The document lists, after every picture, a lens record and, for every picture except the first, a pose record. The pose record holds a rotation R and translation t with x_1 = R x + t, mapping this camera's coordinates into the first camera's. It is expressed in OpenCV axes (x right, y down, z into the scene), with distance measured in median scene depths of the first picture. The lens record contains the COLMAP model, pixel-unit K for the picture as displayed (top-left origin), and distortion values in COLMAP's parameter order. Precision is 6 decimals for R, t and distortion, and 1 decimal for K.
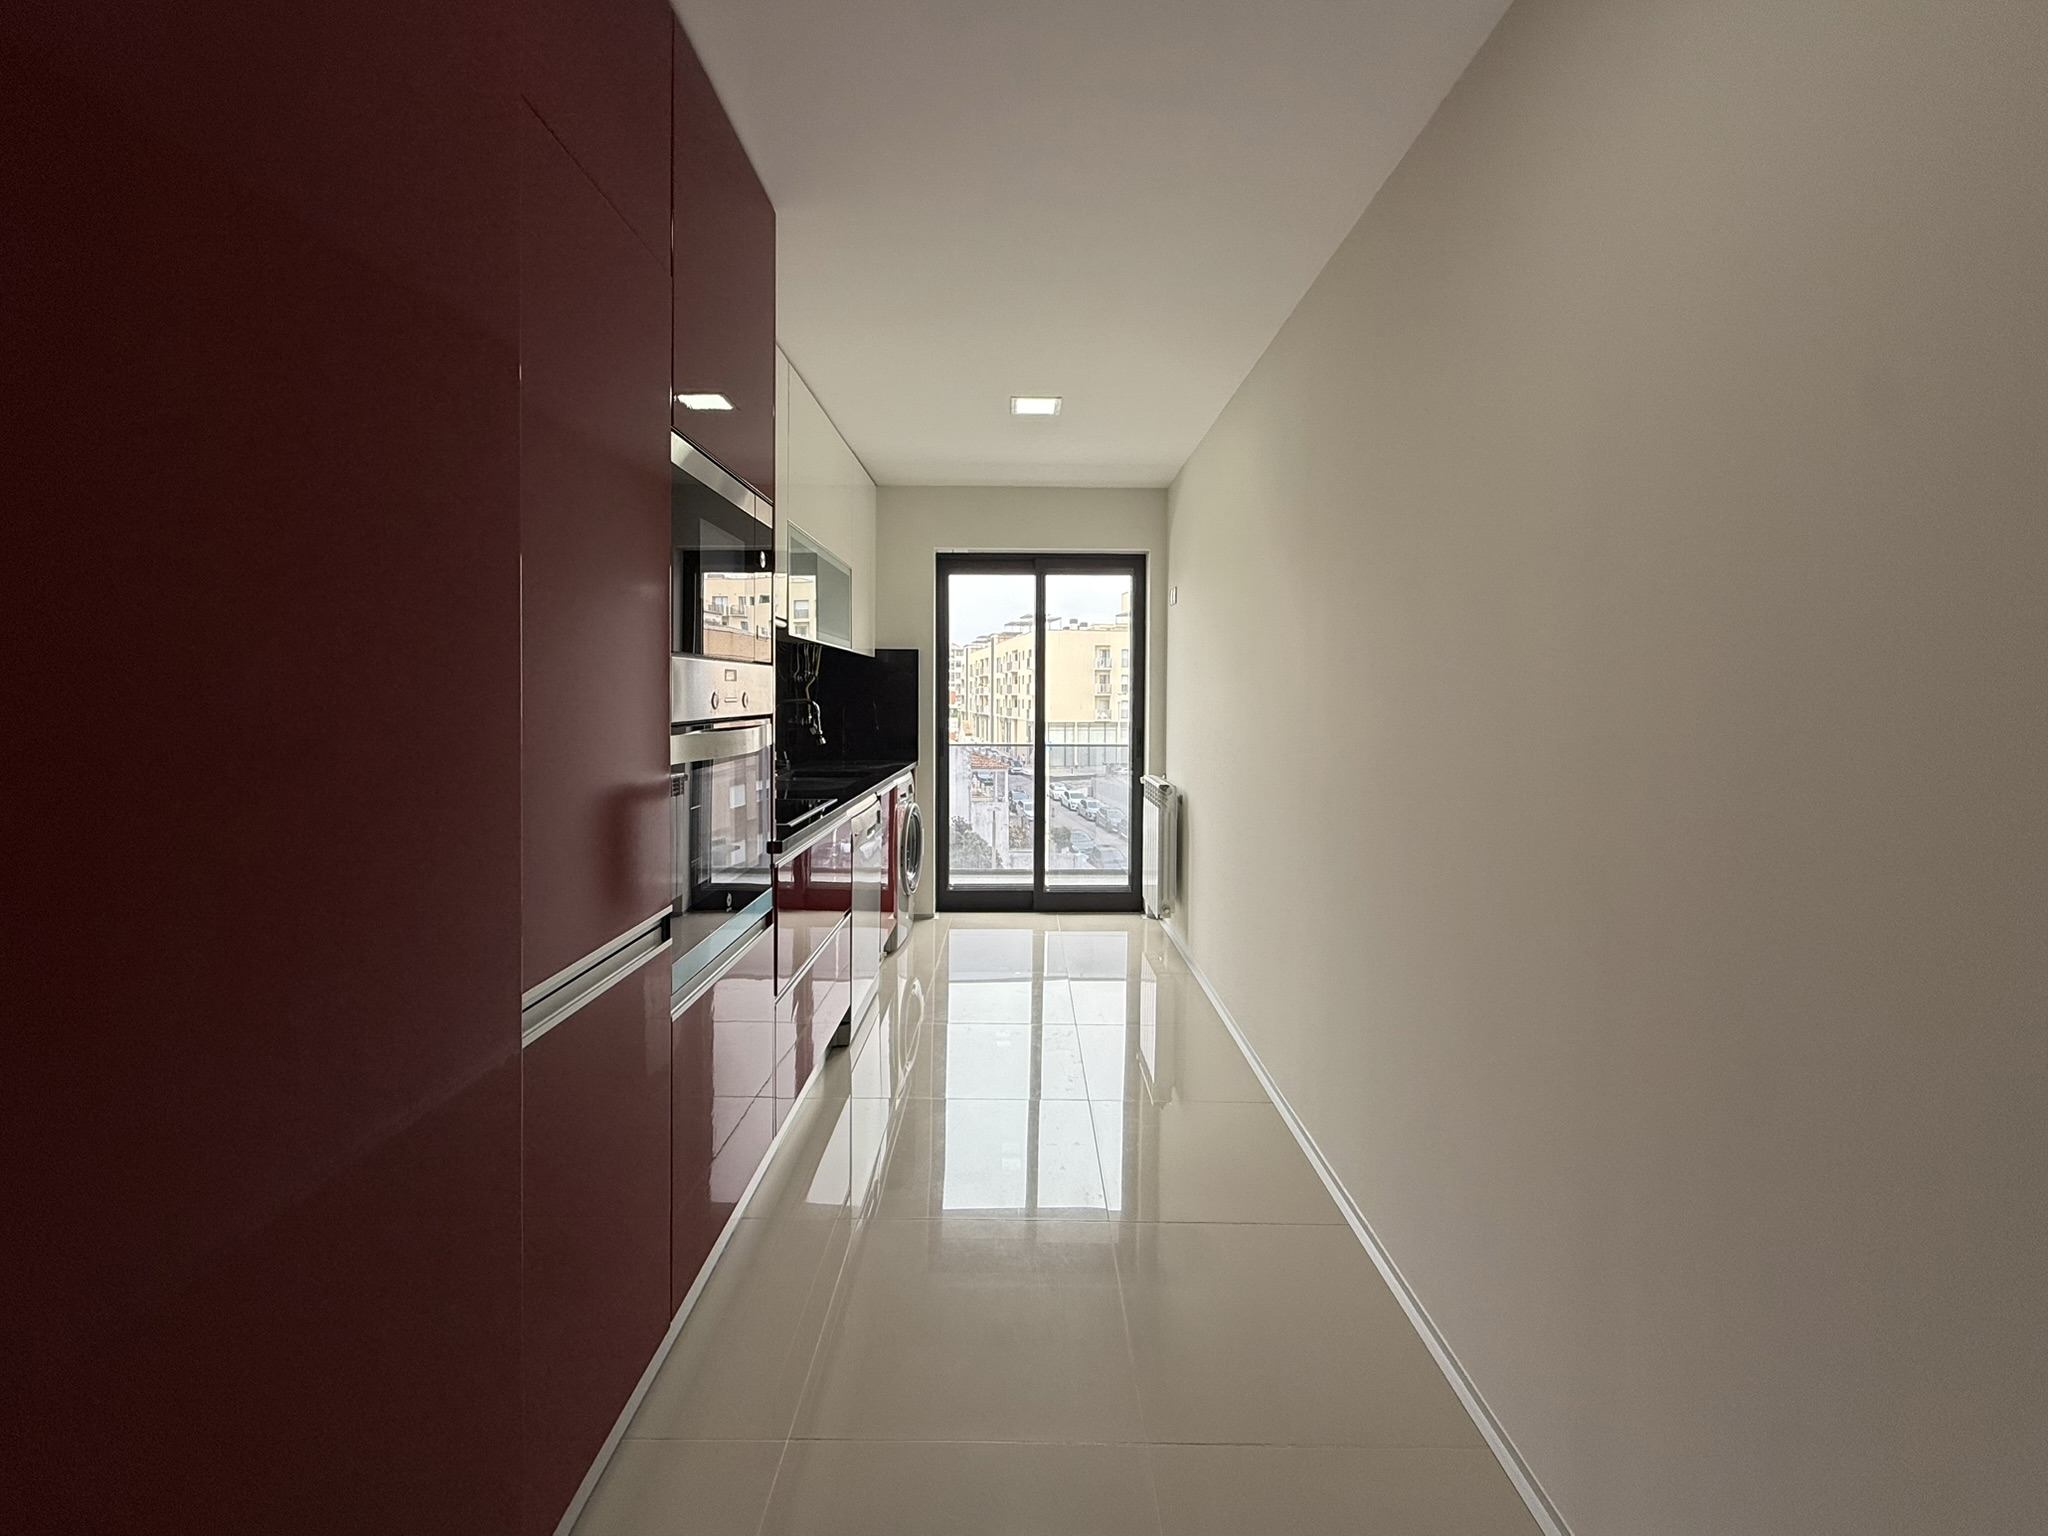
lens RADIAL K [[826.6, 0, 1015.2], [0, 826.6, 749.8], [0, 0, 1]] dist [0.001734, 0.000371]
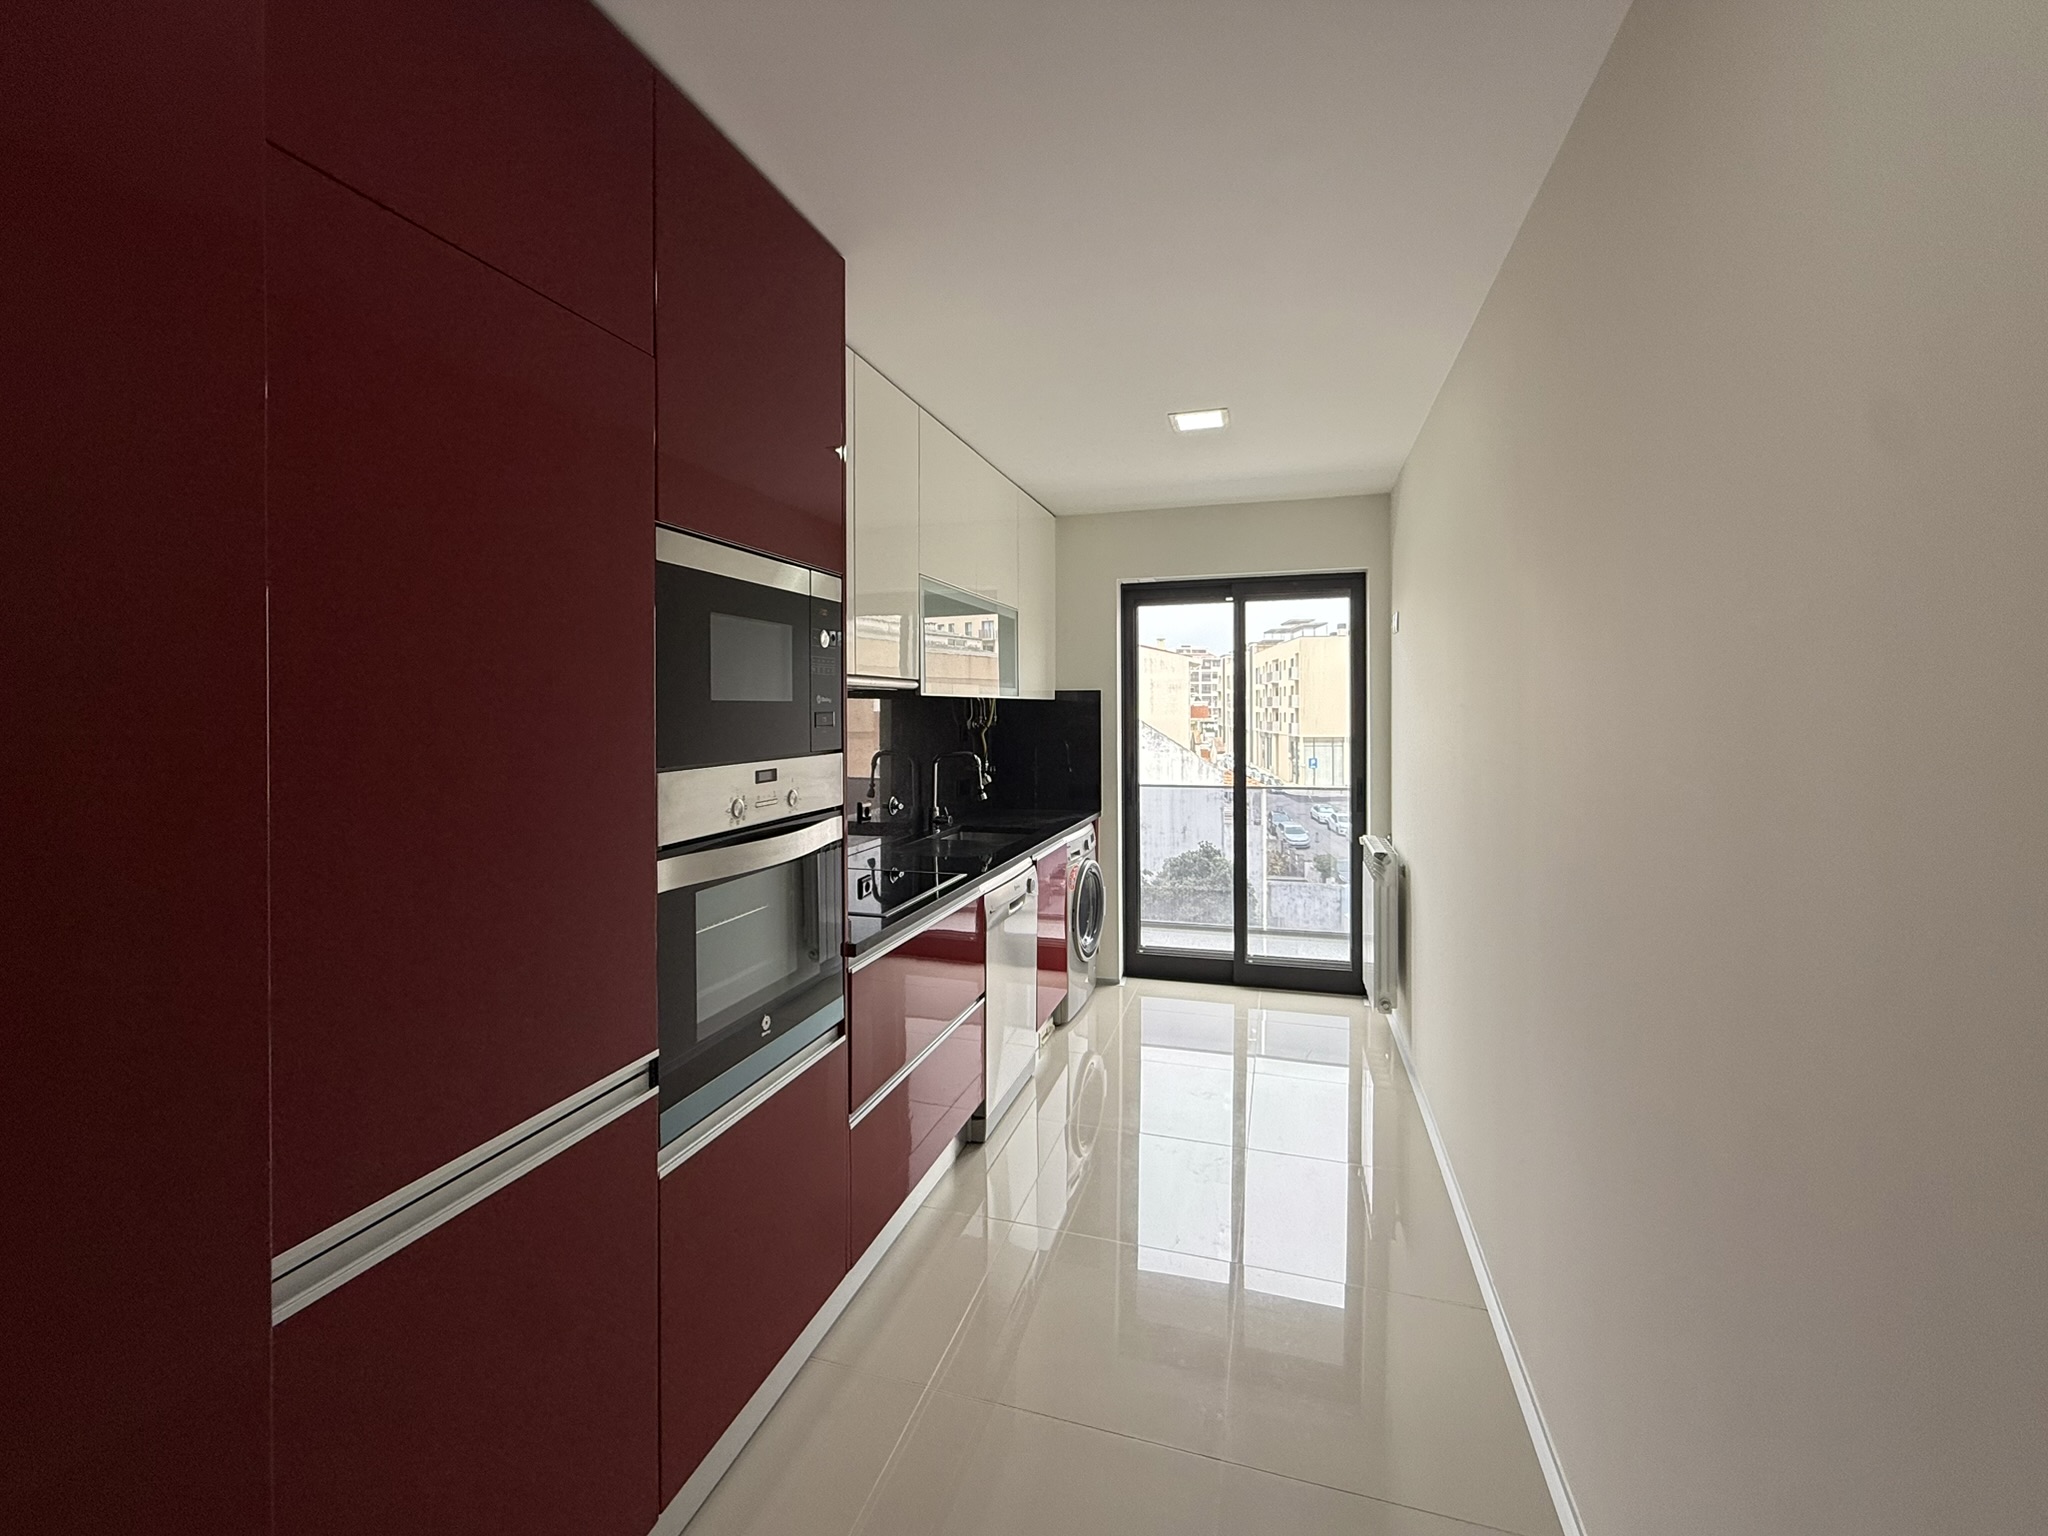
lens RADIAL K [[826.6, 0, 1073.5], [0, 826.6, 723.6], [0, 0, 1]] dist [0.001734, 0.000371]
pose [[0.958107, -0.002522, -0.286400, 0.116675], [-0.004444, 0.999710, -0.023673, -0.062075], [0.286377, 0.023954, 0.957818, 0.111375]]
